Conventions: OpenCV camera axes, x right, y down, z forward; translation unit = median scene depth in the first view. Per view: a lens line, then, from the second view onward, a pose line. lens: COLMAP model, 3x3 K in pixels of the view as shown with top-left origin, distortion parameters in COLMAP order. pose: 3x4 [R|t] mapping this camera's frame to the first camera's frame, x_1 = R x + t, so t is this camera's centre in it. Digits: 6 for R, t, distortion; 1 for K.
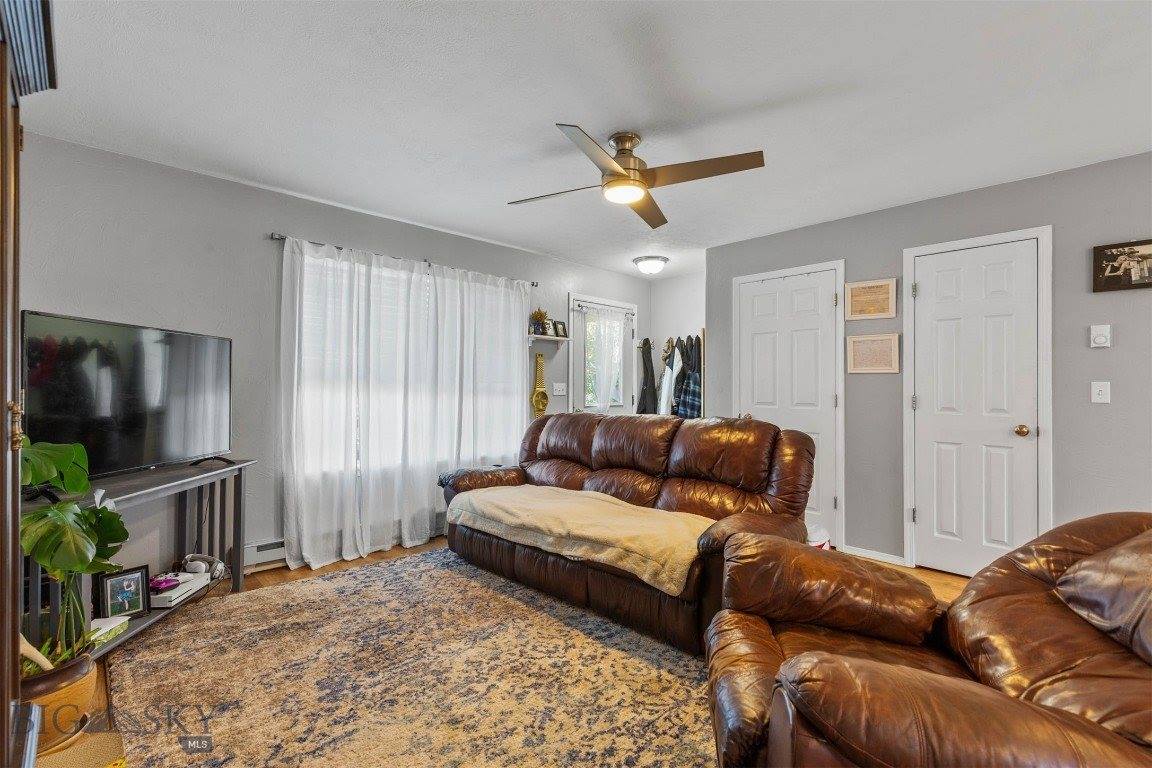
lens RADIAL K [[525.7, 0, 574.5], [0, 525.7, 384.1], [0, 0, 1]] dist [0.002984, 0.000710]
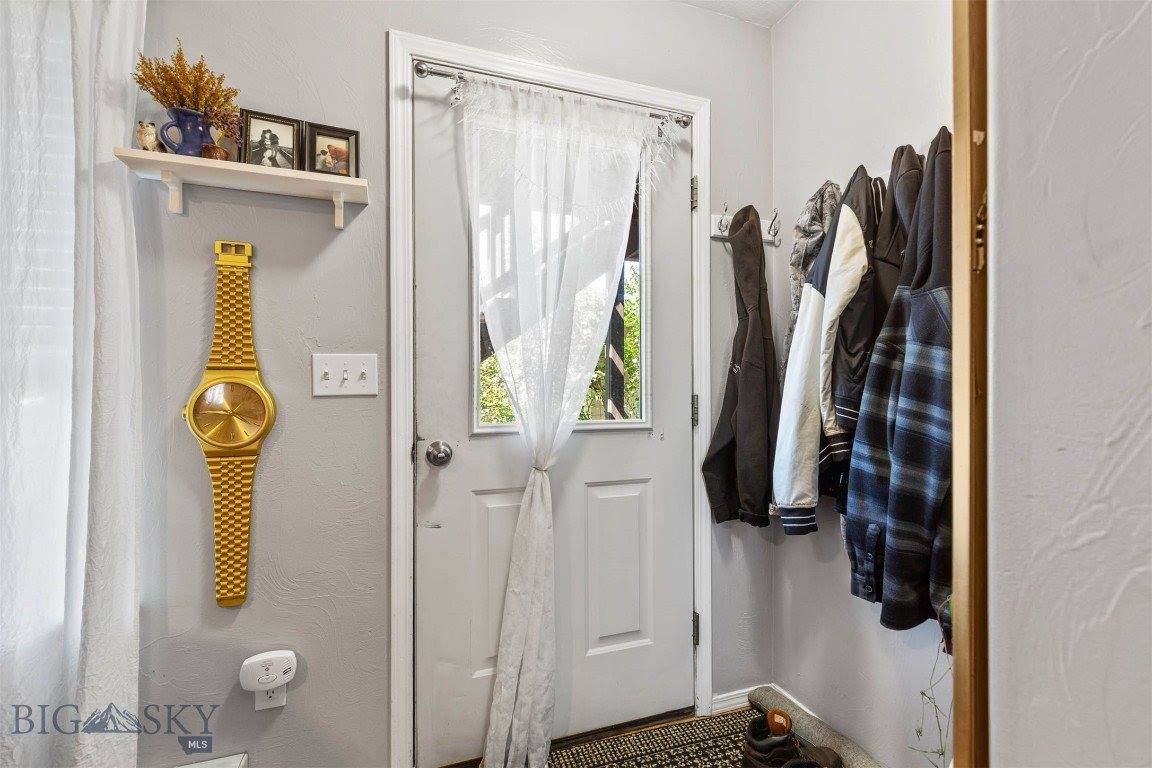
lens RADIAL K [[525.7, 0, 577.7], [0, 525.7, 389.6], [0, 0, 1]] dist [0.002984, 0.000710]
pose [[0.913070, -0.009410, -0.407694, 0.182159], [0.011133, 0.999936, 0.001852, 0.017364], [0.407651, -0.006230, 0.913117, 0.730303]]
